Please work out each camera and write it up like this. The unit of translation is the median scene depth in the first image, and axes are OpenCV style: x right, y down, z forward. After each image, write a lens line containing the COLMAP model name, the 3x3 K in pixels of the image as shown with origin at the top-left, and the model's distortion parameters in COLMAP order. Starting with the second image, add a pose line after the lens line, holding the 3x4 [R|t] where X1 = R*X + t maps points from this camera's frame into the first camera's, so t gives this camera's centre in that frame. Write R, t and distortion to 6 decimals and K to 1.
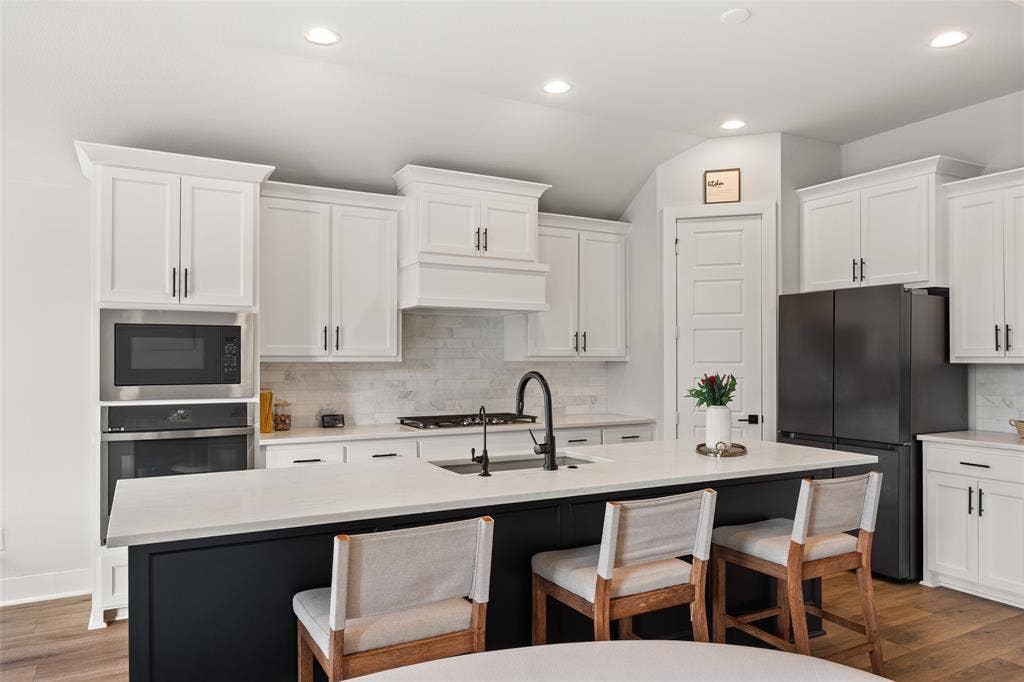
lens RADIAL K [[698.5, 0, 507.2], [0, 698.5, 353.5], [0, 0, 1]] dist [0.005434, 0.001582]
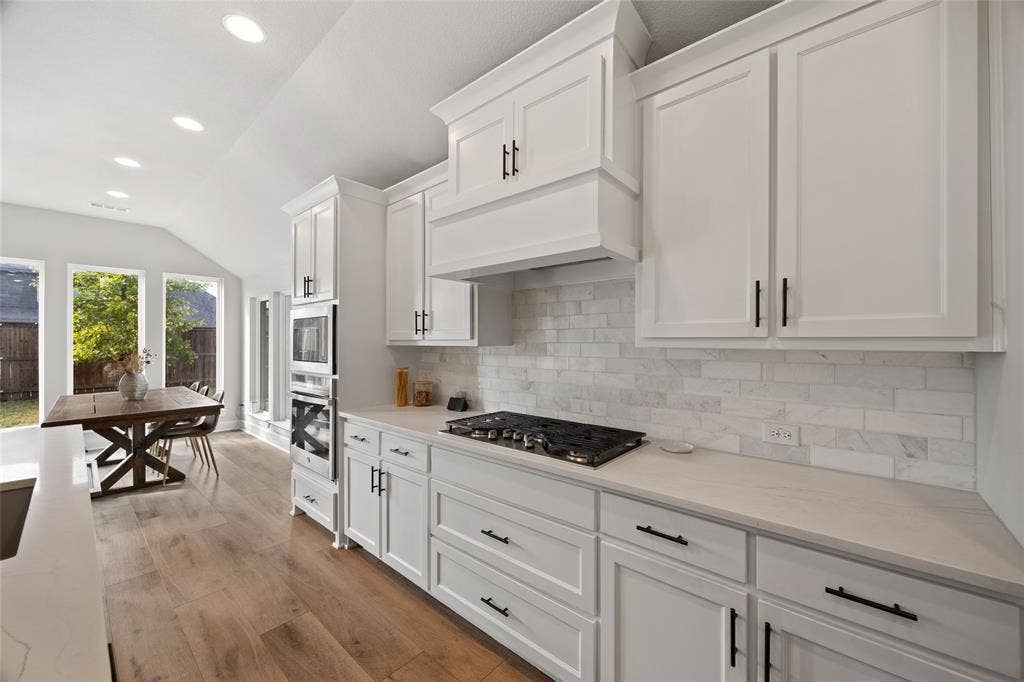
lens RADIAL K [[389.7, 0, 509.8], [0, 389.7, 341.2], [0, 0, 1]] dist [-0.000236, -0.000170]
pose [[0.354279, -0.004256, -0.935130, 0.321752], [0.004716, 0.999985, -0.002764, 0.007303], [0.935128, -0.003430, 0.354293, 0.916225]]
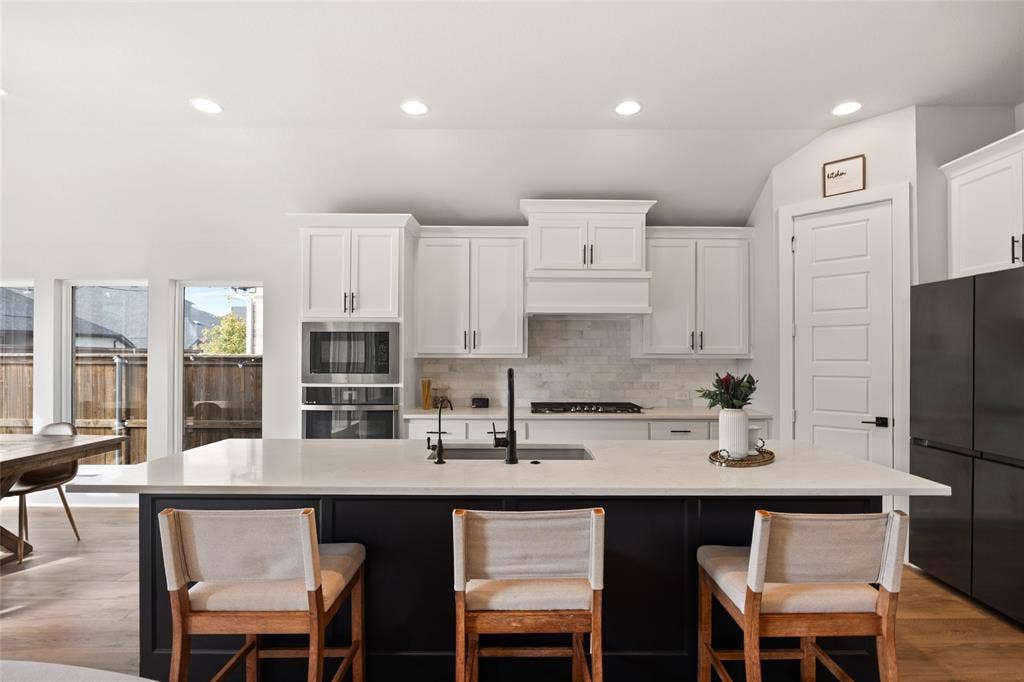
lens RADIAL K [[489.7, 0, 519.1], [0, 489.7, 351.8], [0, 0, 1]] dist [-0.011400, 0.001734]
pose [[0.880351, -0.001332, -0.474321, 0.265783], [0.001139, 0.999999, -0.000694, 0.001019], [0.474321, 0.000071, 0.880352, 0.231656]]
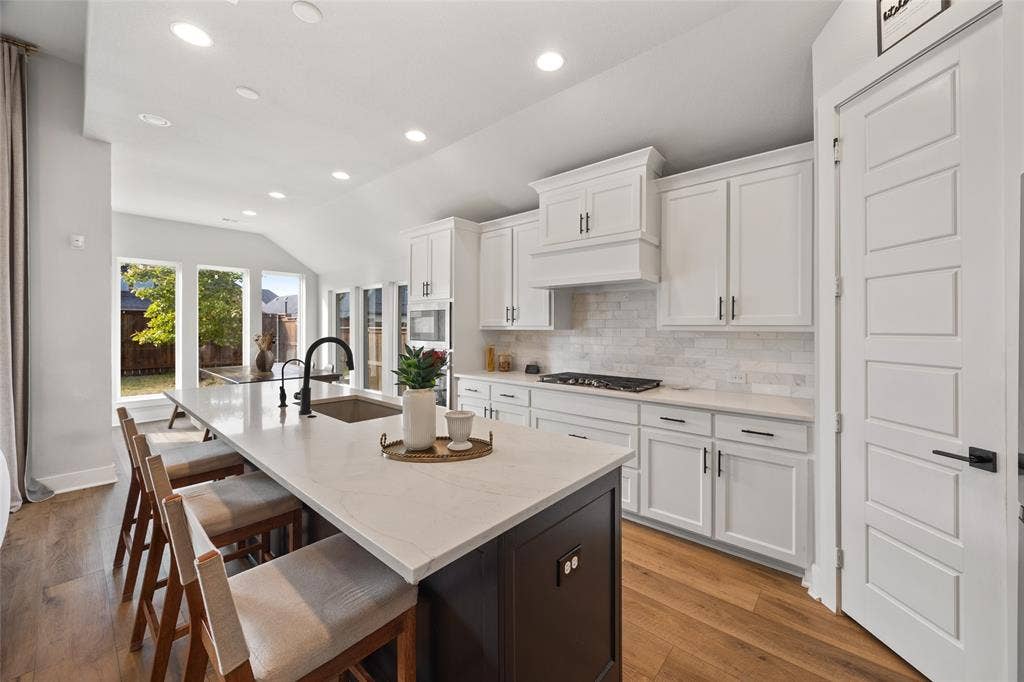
lens RADIAL K [[389.7, 0, 514.1], [0, 389.7, 326.9], [0, 0, 1]] dist [-0.000236, -0.000170]
pose [[0.352373, -0.002298, -0.935857, 0.547240], [0.004554, 0.999989, -0.000741, 0.006136], [0.935849, -0.004001, 0.352380, 0.702963]]
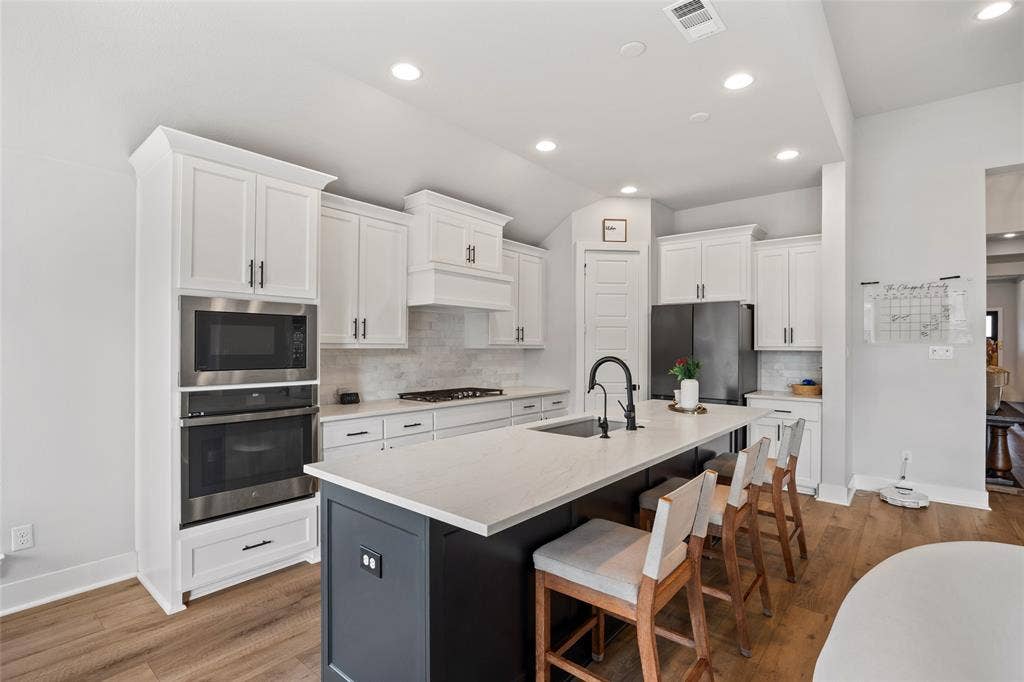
lens RADIAL K [[489.7, 0, 512.3], [0, 489.7, 342.3], [0, 0, 1]] dist [-0.011400, 0.001734]
pose [[0.928547, 0.007289, 0.371143, -0.317832], [-0.006896, 0.999973, -0.002386, 0.001531], [-0.371150, -0.000344, 0.928573, 0.135195]]
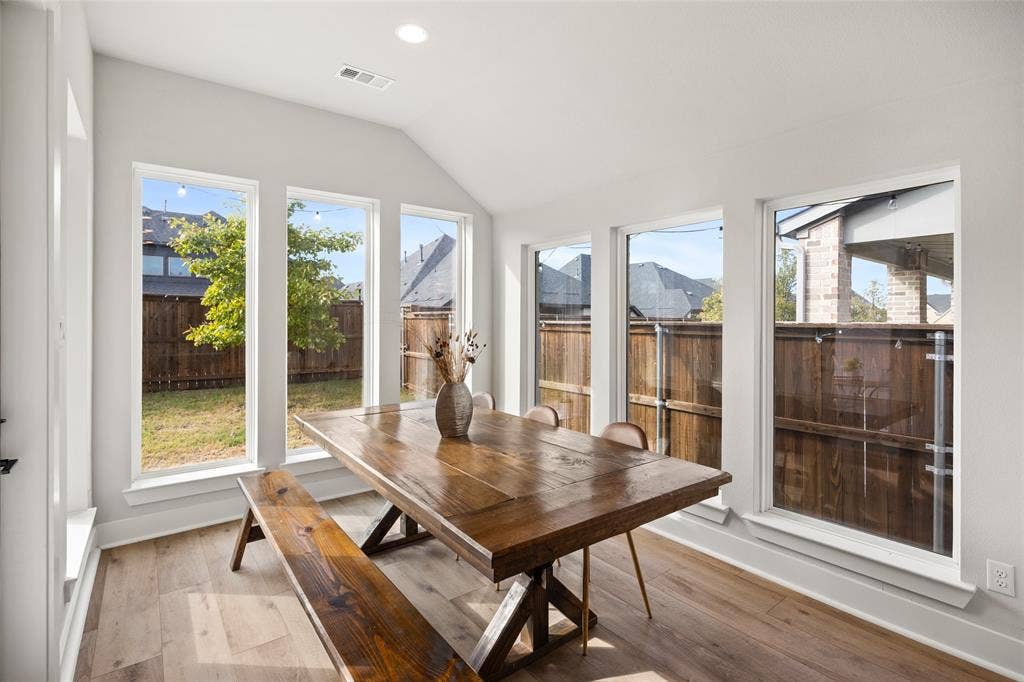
lens RADIAL K [[487.6, 0, 517.9], [0, 487.6, 322.3], [0, 0, 1]] dist [0.004209, 0.000678]
pose [[0.163226, 0.001326, -0.986588, -0.293021], [0.001189, 0.999998, 0.001541, 0.004392], [0.986588, -0.001424, 0.163224, 0.378833]]
